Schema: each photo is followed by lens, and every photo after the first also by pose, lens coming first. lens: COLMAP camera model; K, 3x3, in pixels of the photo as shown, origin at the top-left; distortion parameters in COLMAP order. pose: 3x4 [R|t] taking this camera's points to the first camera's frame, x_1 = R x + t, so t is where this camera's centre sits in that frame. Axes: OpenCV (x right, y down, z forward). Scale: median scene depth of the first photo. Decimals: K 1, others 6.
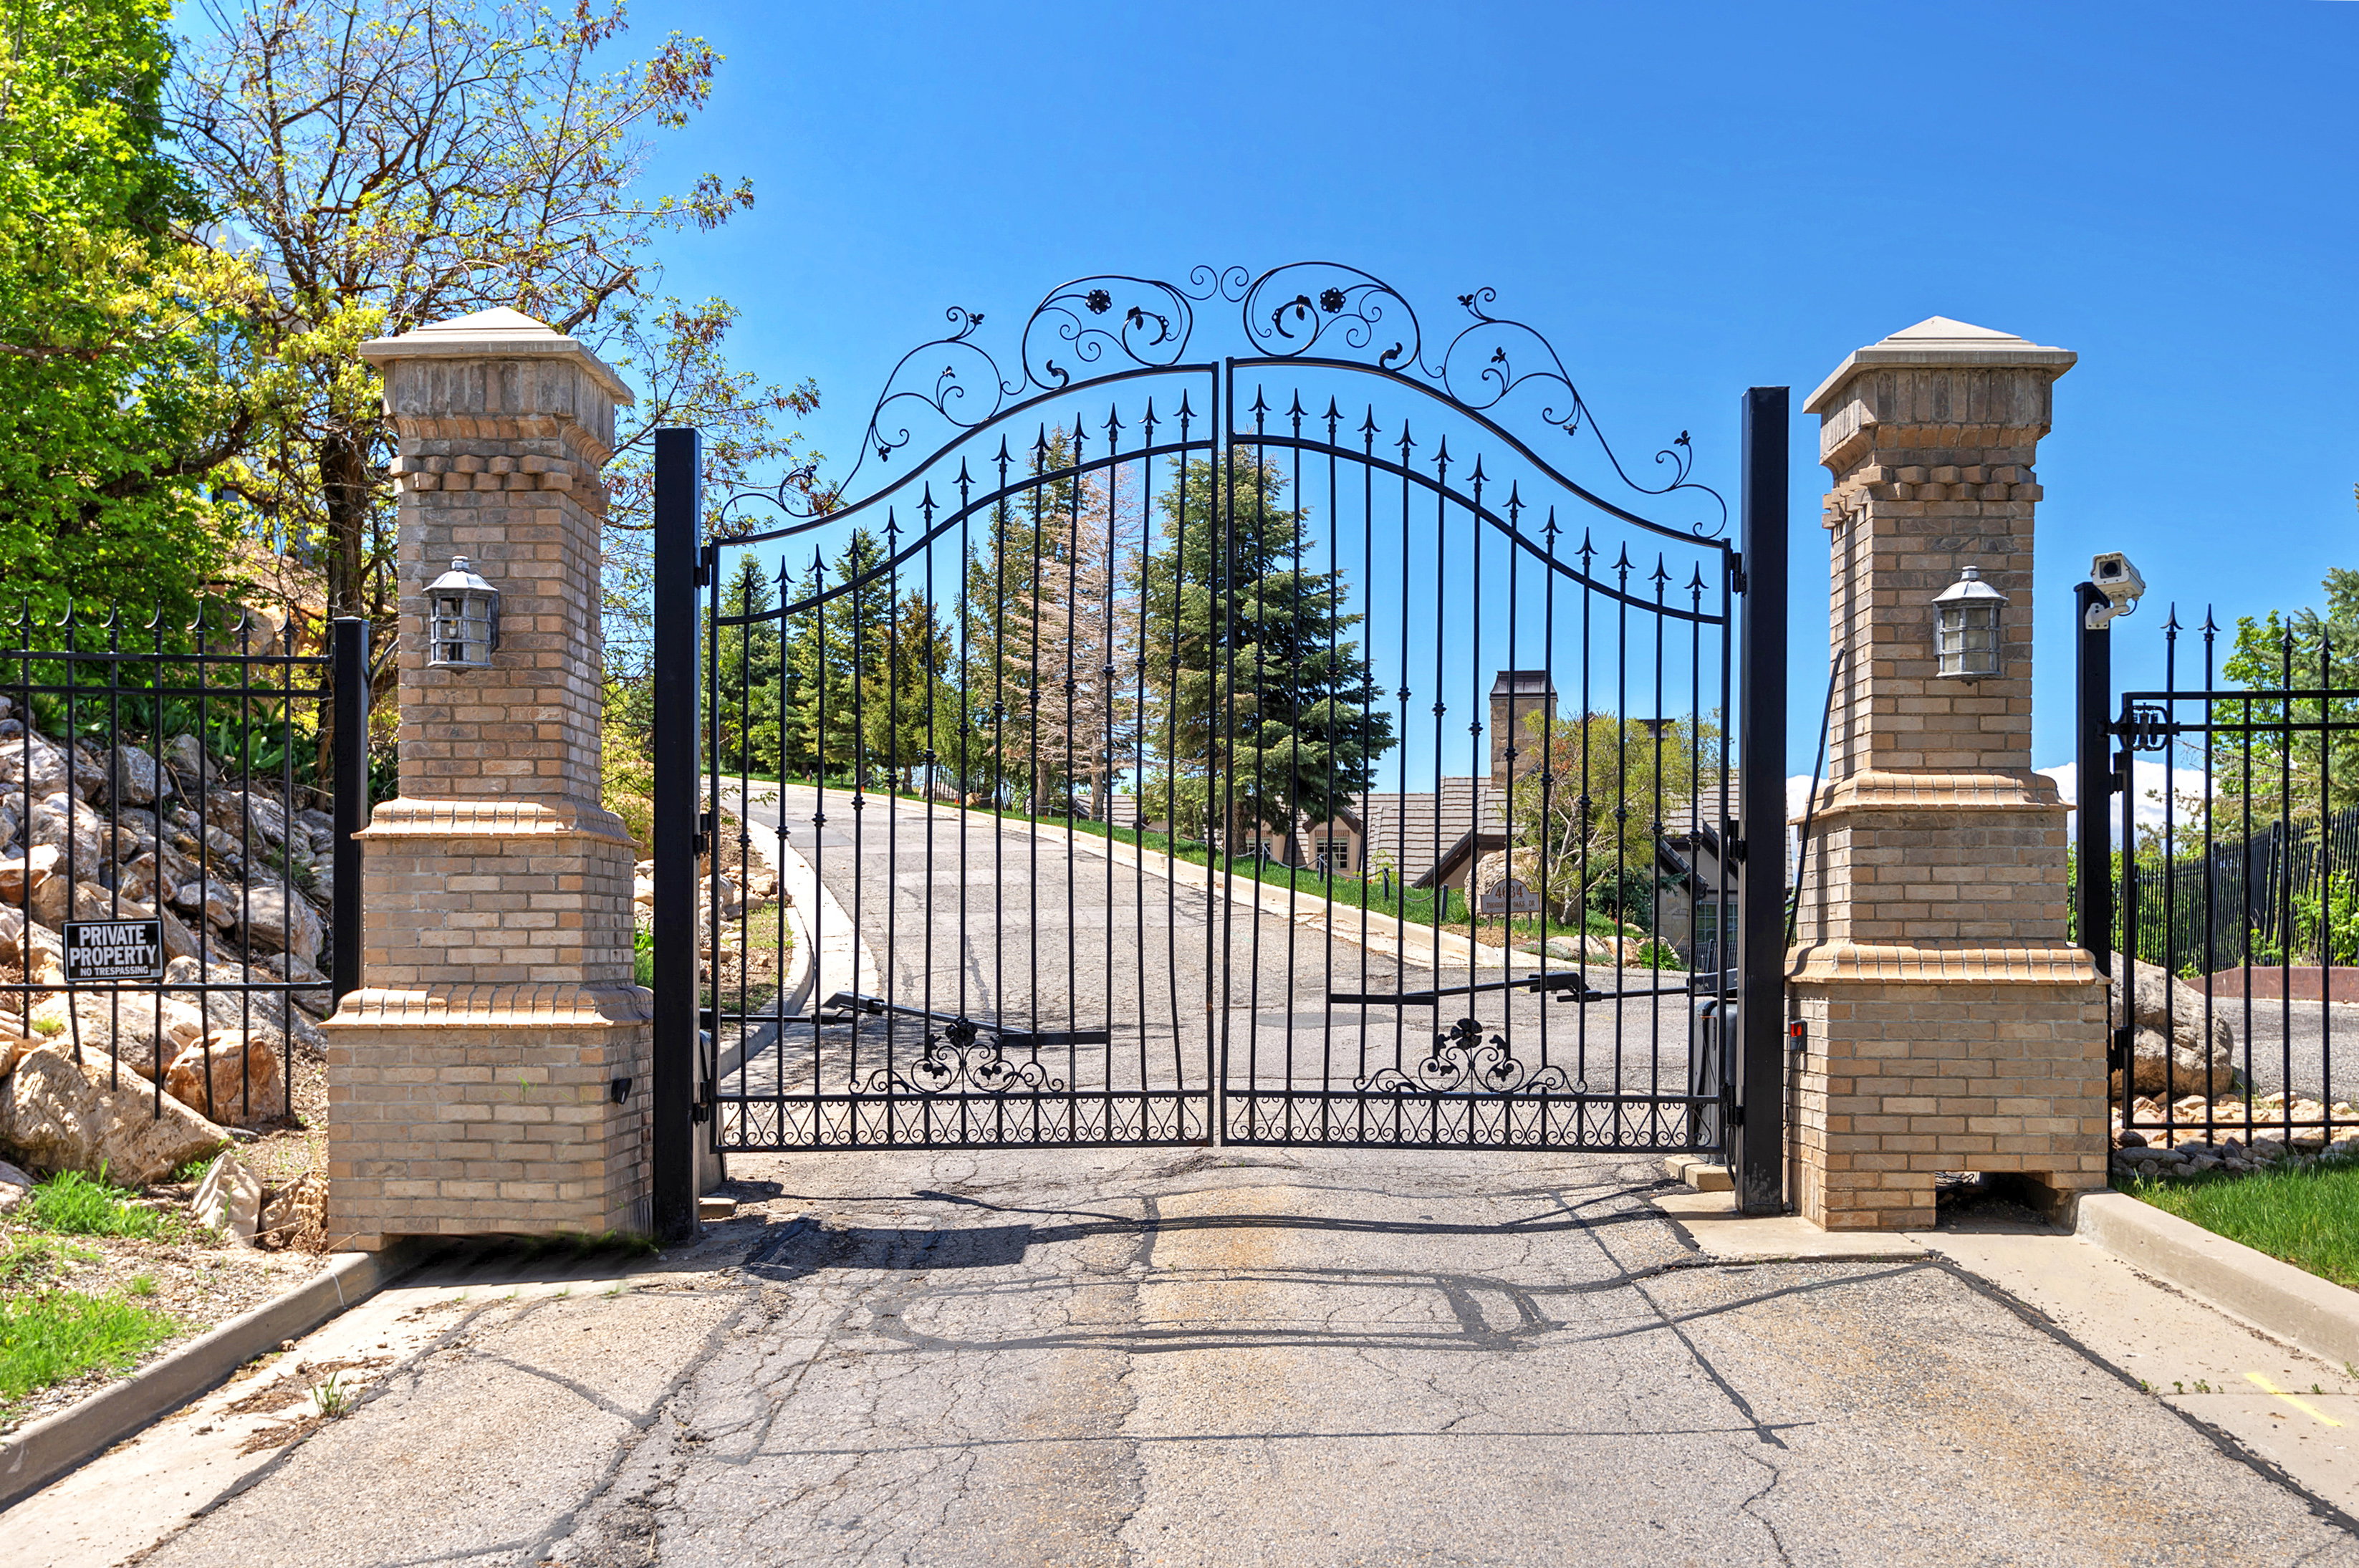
lens RADIAL K [[2416.3, 0, 1180.3], [0, 2416.3, 918.5], [0, 0, 1]] dist [0.005214, 0.001035]
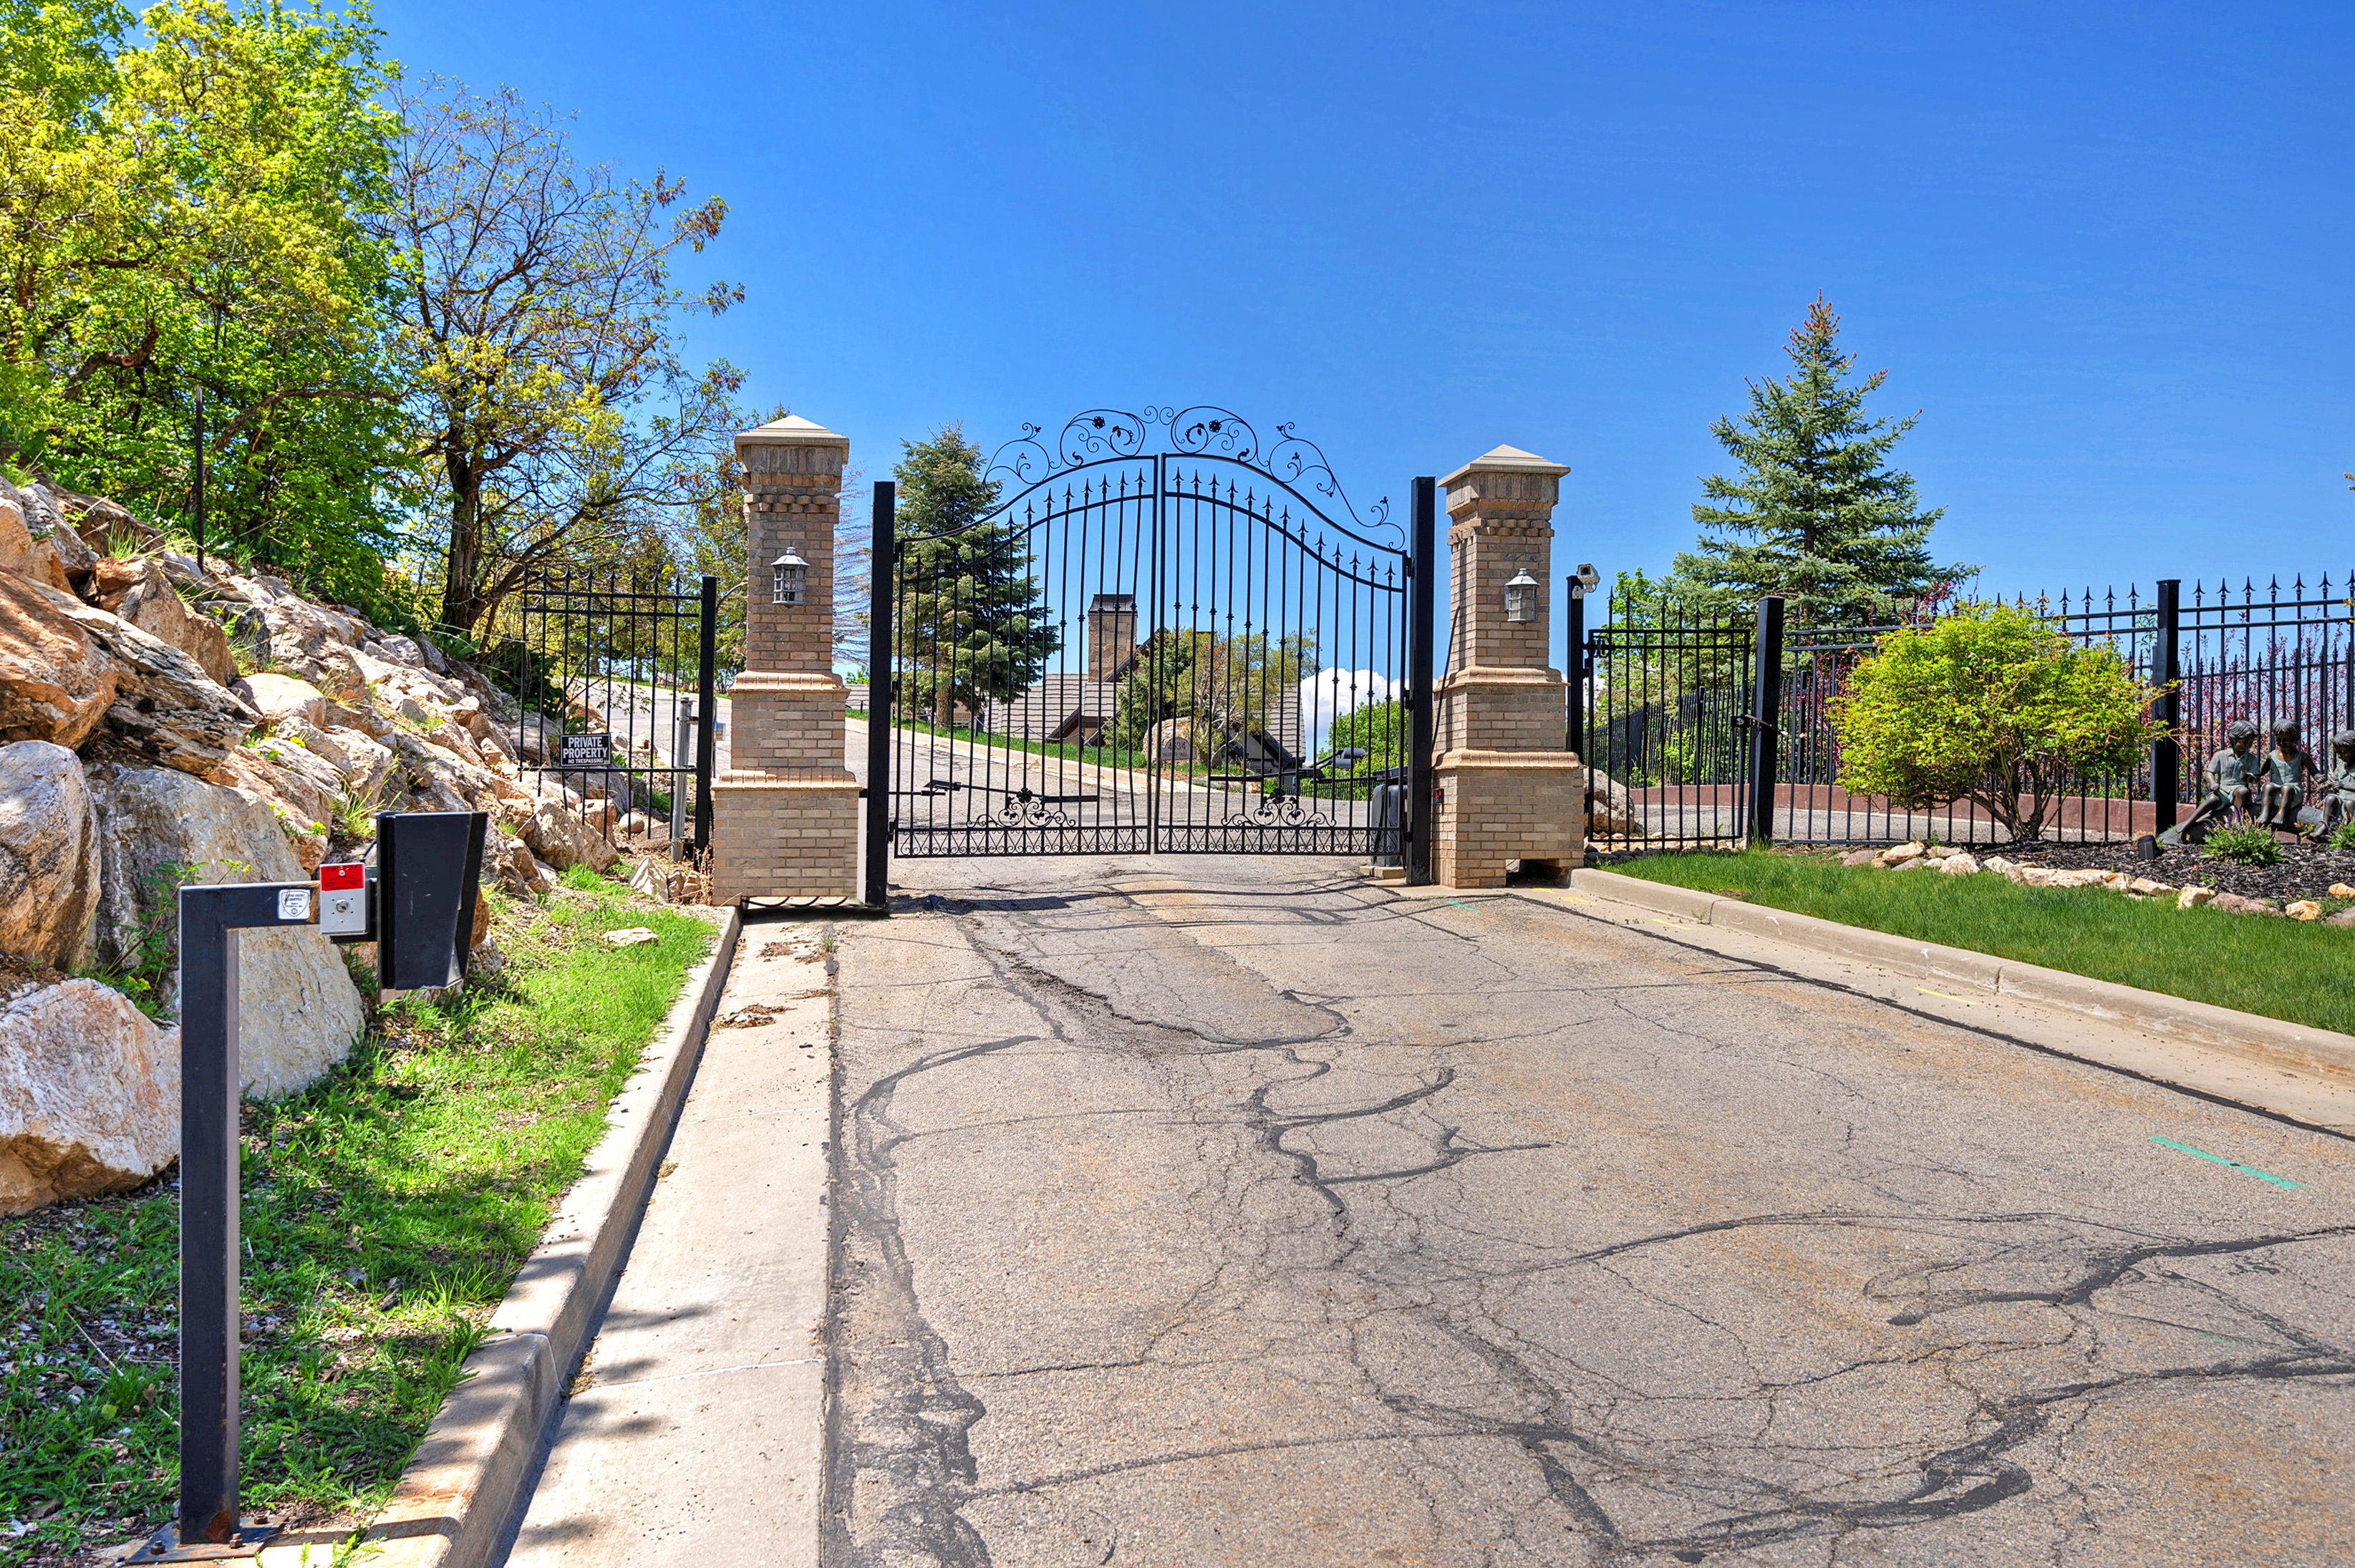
lens RADIAL K [[1889.6, 0, 1177.5], [0, 1889.6, 784.0], [0, 0, 1]] dist [0.003833, -0.000079]
pose [[0.982684, 0.000348, 0.185287, -0.254709], [-0.000348, 1.000000, -0.000029, 0.038581], [-0.185287, -0.000036, 0.982684, -0.520390]]
